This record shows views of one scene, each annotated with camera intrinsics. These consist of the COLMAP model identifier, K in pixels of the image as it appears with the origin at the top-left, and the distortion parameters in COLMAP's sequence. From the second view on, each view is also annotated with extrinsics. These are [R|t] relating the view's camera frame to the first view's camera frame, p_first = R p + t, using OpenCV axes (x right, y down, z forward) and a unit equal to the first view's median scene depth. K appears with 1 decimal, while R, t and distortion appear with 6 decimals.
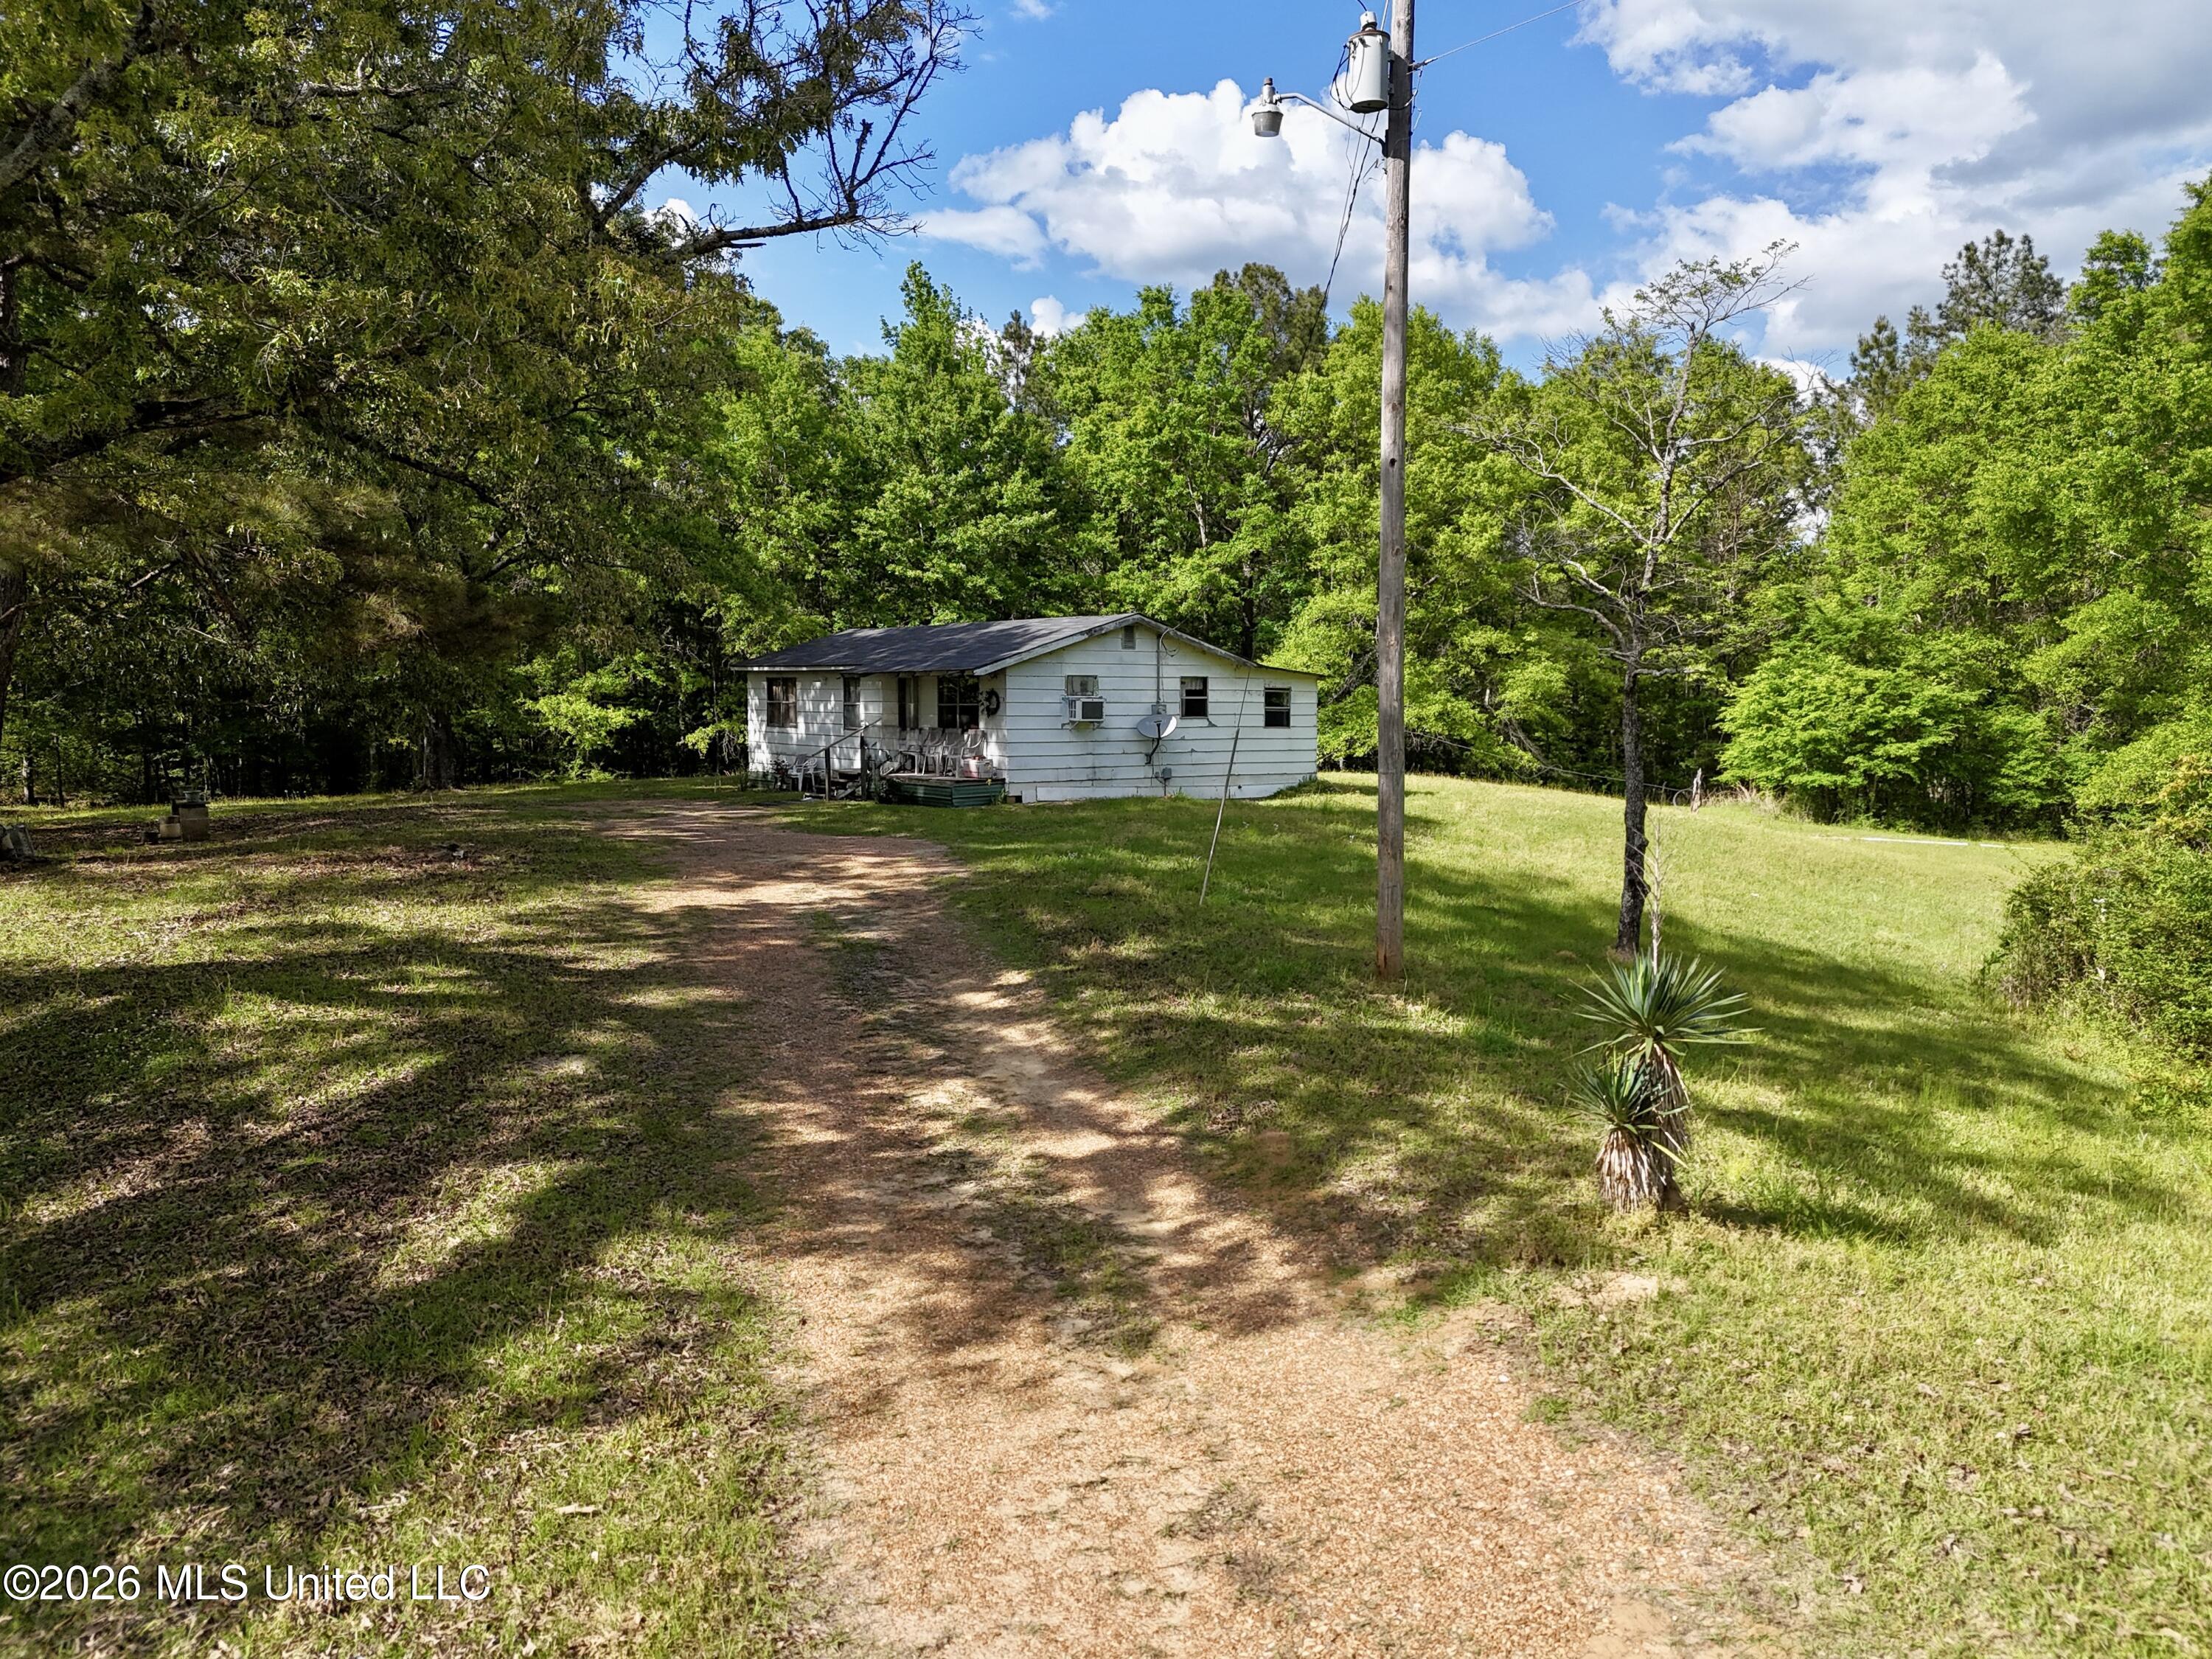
lens RADIAL K [[1610.7, 0, 1117.4], [0, 1610.7, 834.0], [0, 0, 1]] dist [0.074137, -0.069000]
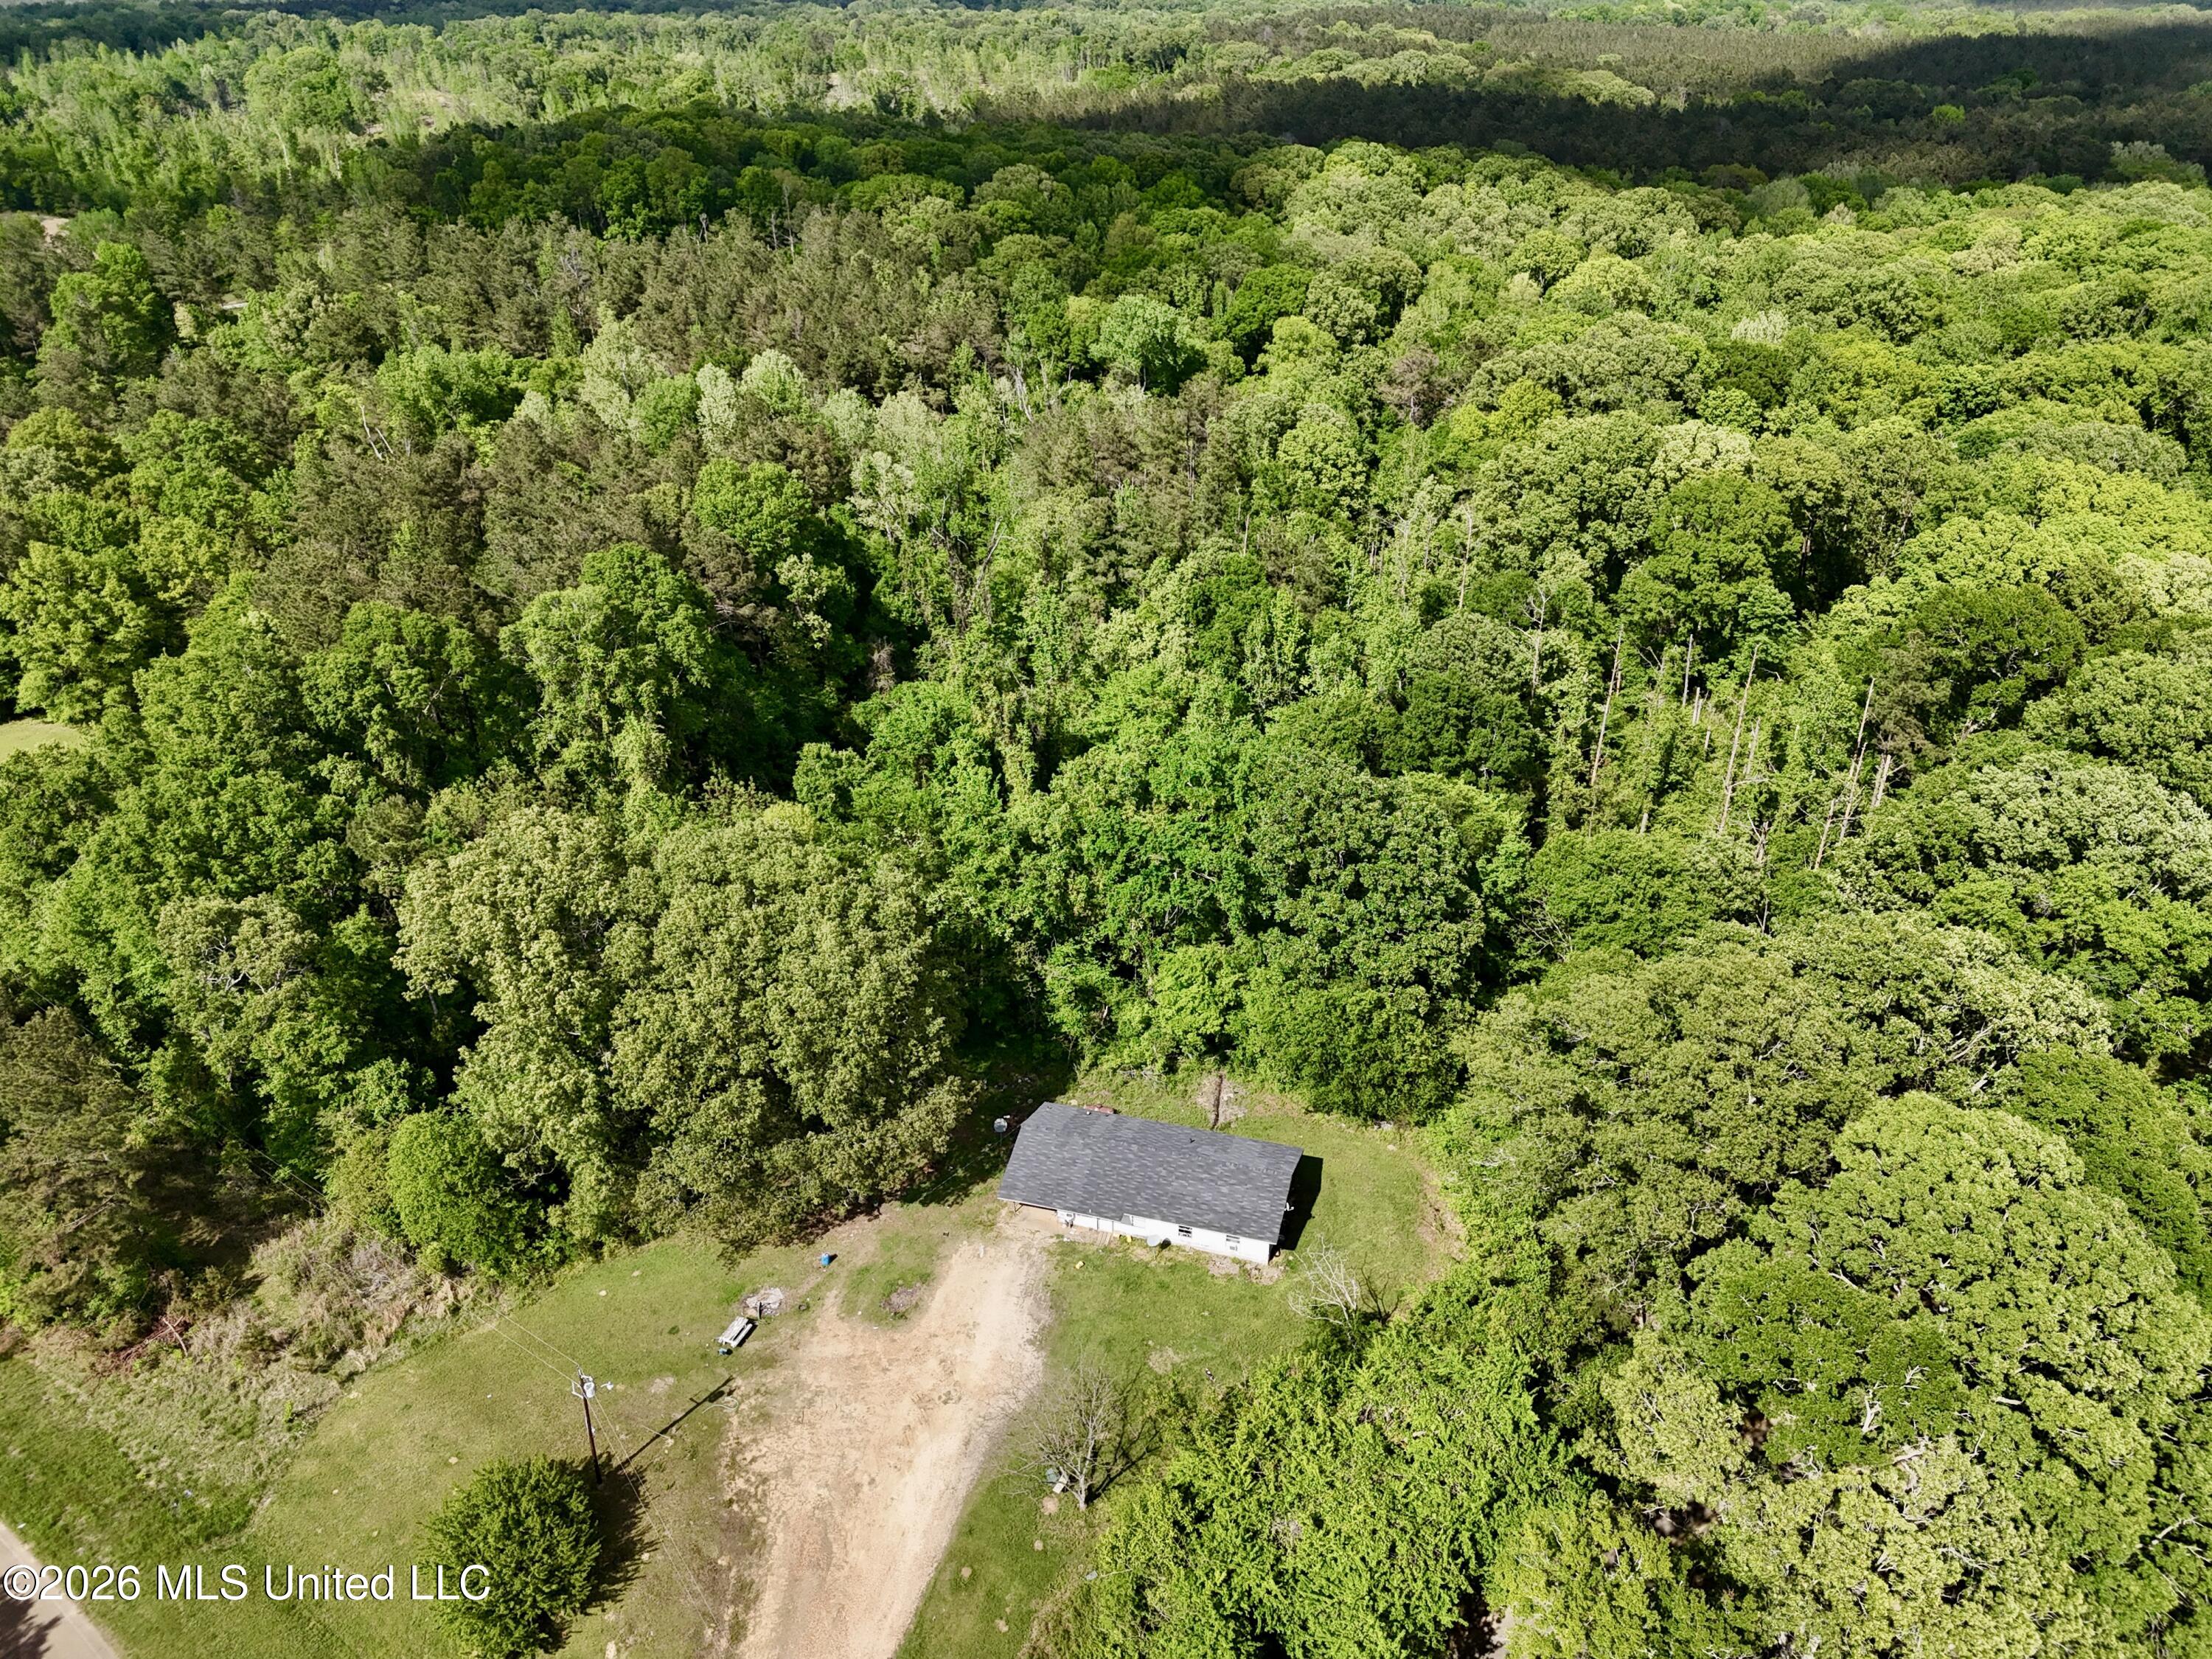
lens RADIAL K [[1610.7, 0, 1113.5], [0, 1610.7, 835.7], [0, 0, 1]] dist [0.074137, -0.069000]
pose [[0.938627, -0.166473, 0.302102, 1.039102], [0.029696, 0.911576, 0.410058, -1.055303], [-0.343652, -0.375921, 0.860574, -2.391605]]
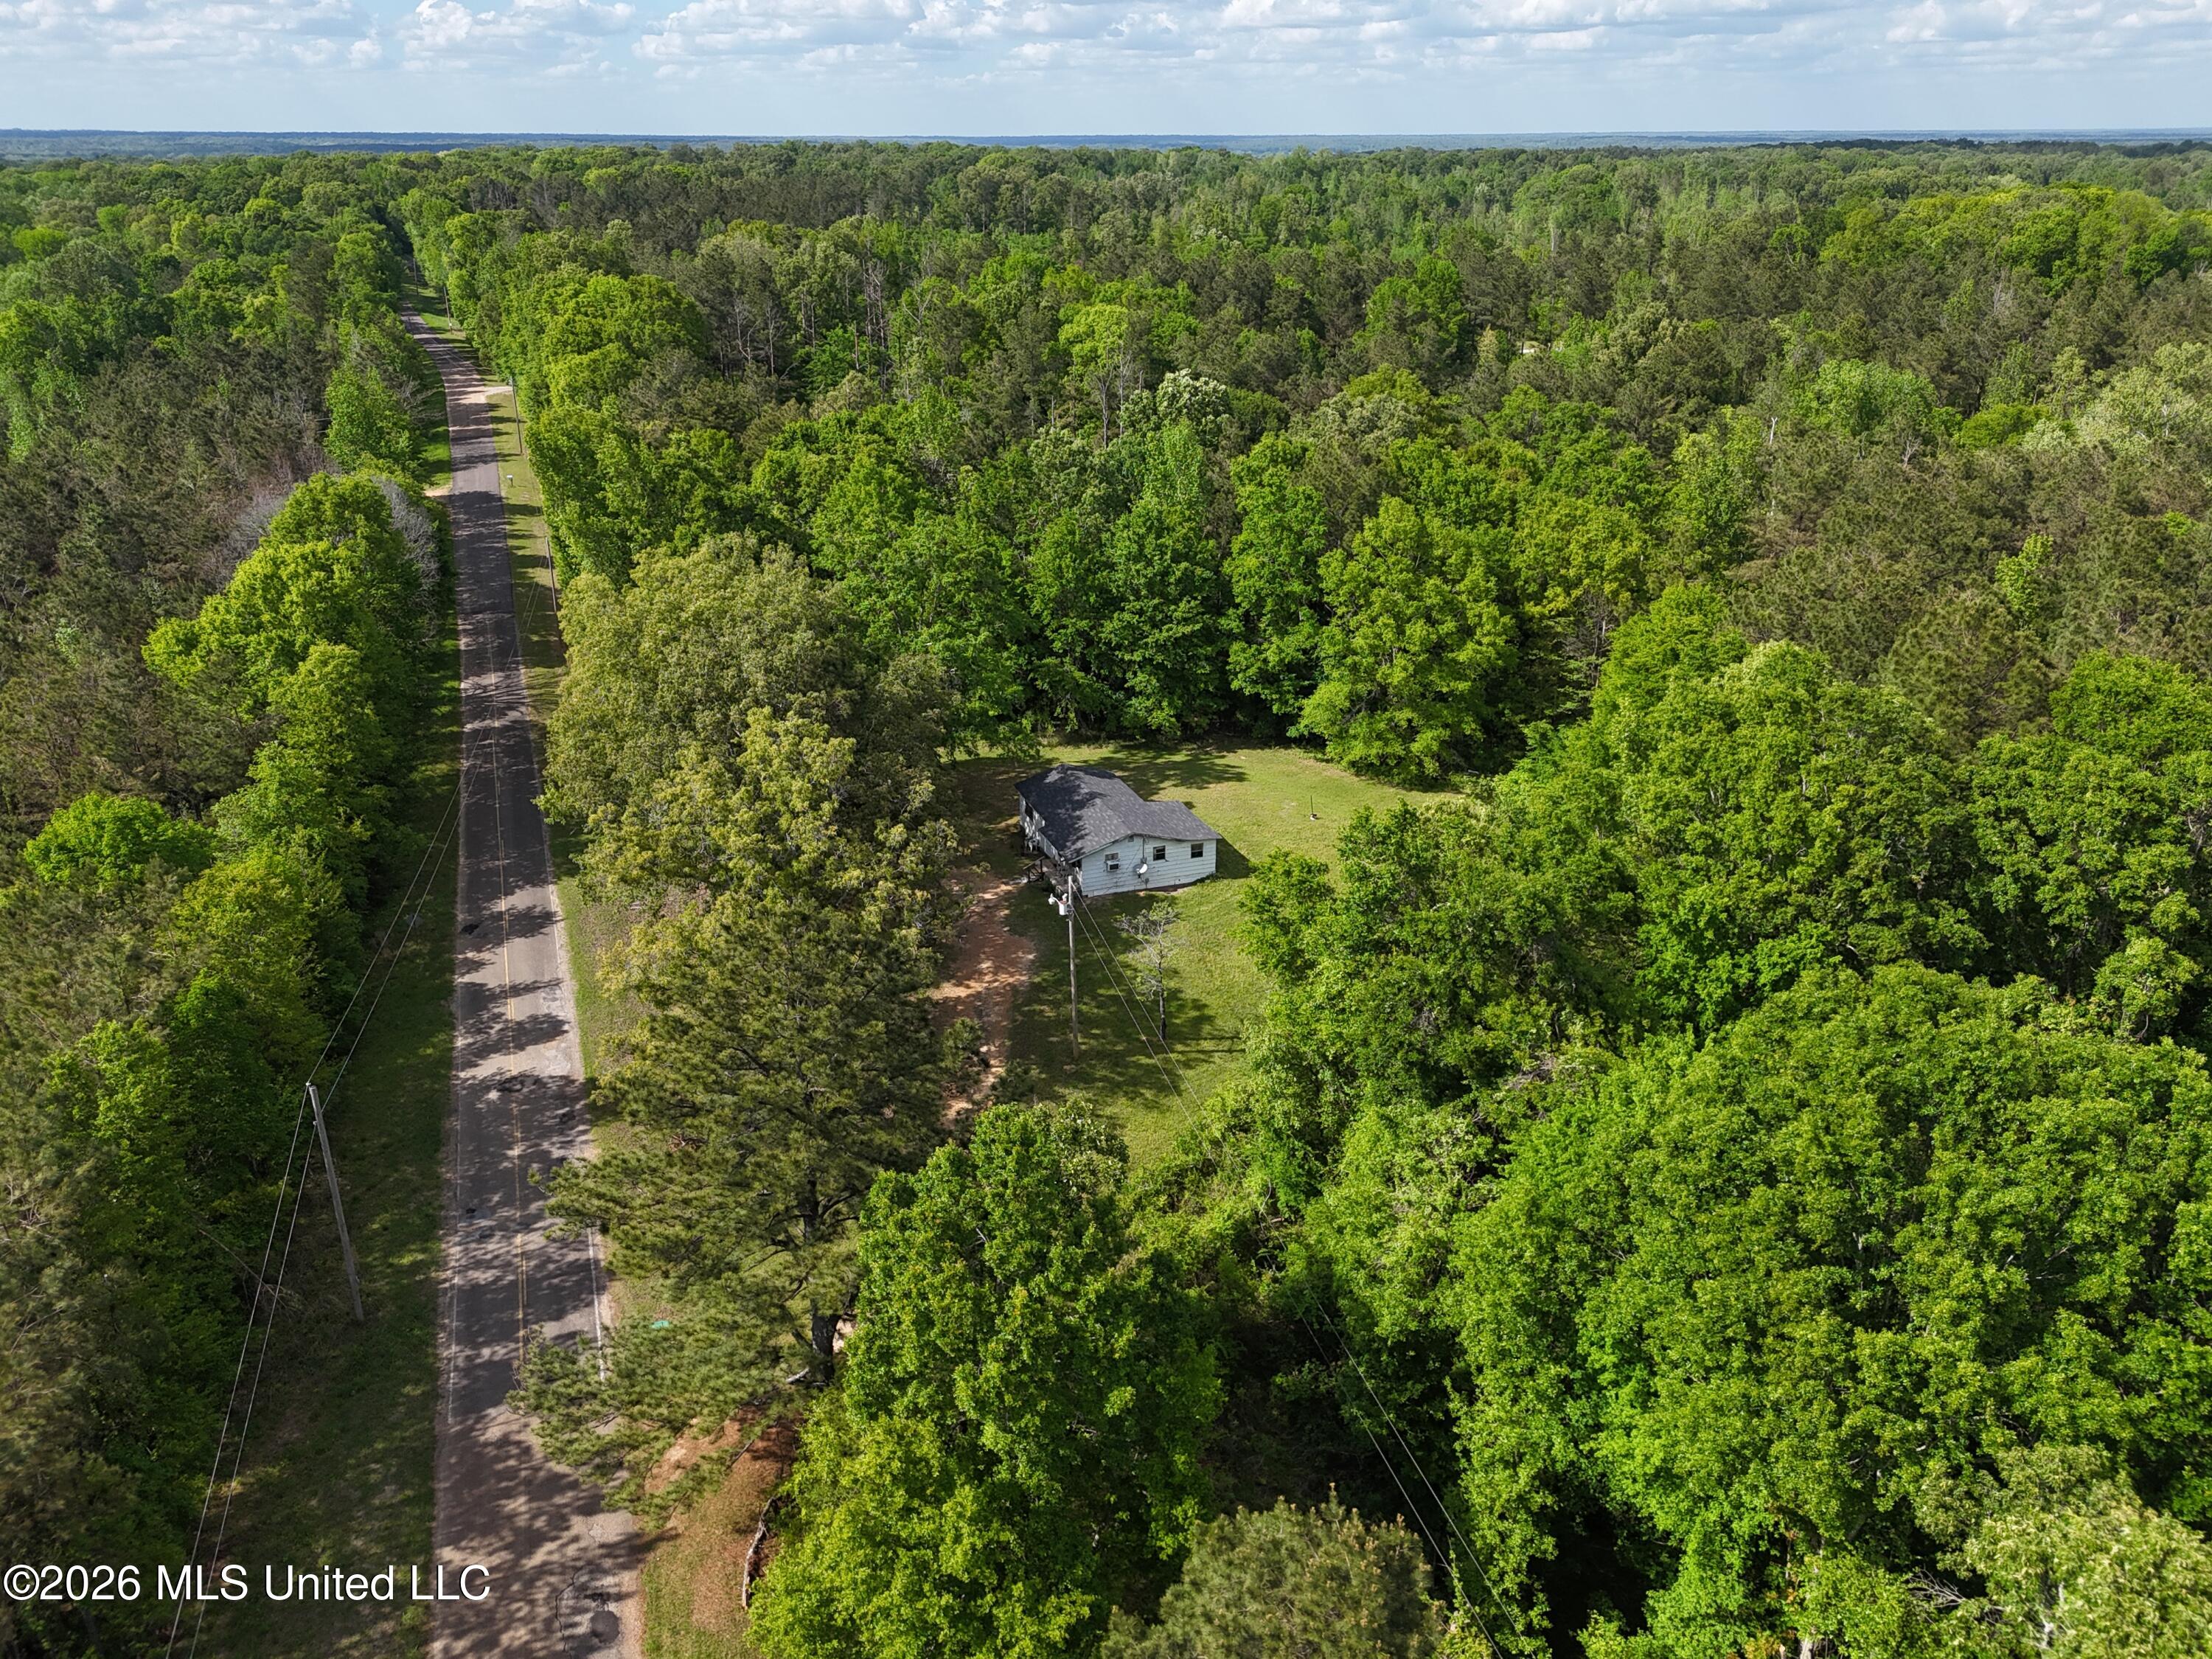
lens RADIAL K [[1610.7, 0, 1114.7], [0, 1610.7, 834.3], [0, 0, 1]] dist [0.074137, -0.069000]
pose [[0.957484, 0.119387, -0.262624, 0.417072], [-0.029890, 0.946506, 0.321300, -0.599445], [0.286934, -0.299790, 0.909832, -0.917882]]
